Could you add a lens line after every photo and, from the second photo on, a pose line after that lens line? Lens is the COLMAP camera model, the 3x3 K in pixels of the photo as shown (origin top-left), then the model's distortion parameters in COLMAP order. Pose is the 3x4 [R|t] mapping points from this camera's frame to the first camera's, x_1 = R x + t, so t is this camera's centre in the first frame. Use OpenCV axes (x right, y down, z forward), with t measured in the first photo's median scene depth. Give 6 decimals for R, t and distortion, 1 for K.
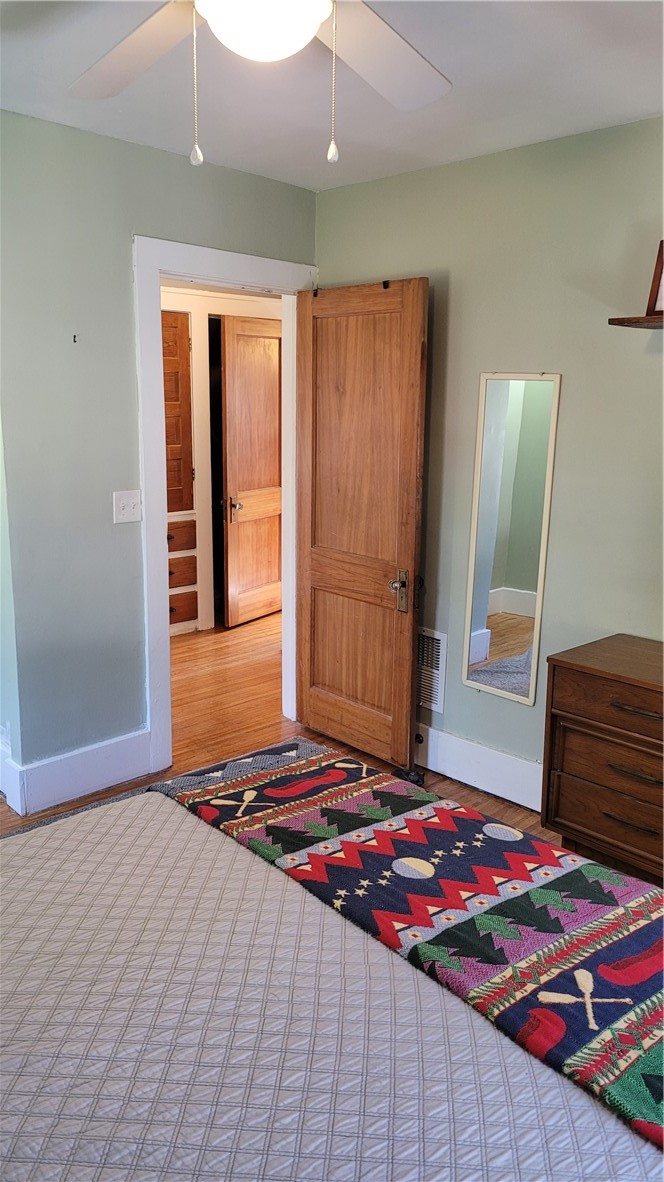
lens RADIAL K [[877.8, 0, 328.9], [0, 877.8, 591.0], [0, 0, 1]] dist [0.033944, -0.012898]
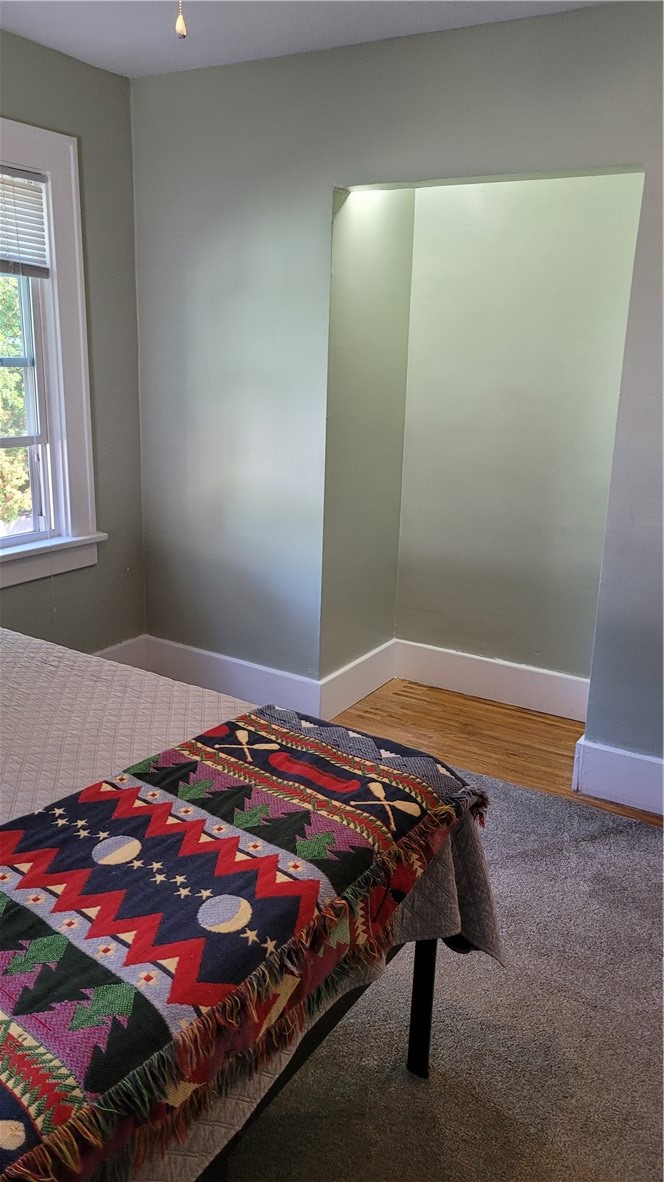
lens RADIAL K [[877.8, 0, 328.5], [0, 877.8, 591.4], [0, 0, 1]] dist [0.033944, -0.012898]
pose [[0.242865, 0.242351, -0.939299, 0.762712], [-0.239317, 0.953329, 0.184093, -0.106746], [0.940077, 0.180081, 0.289529, 0.789564]]
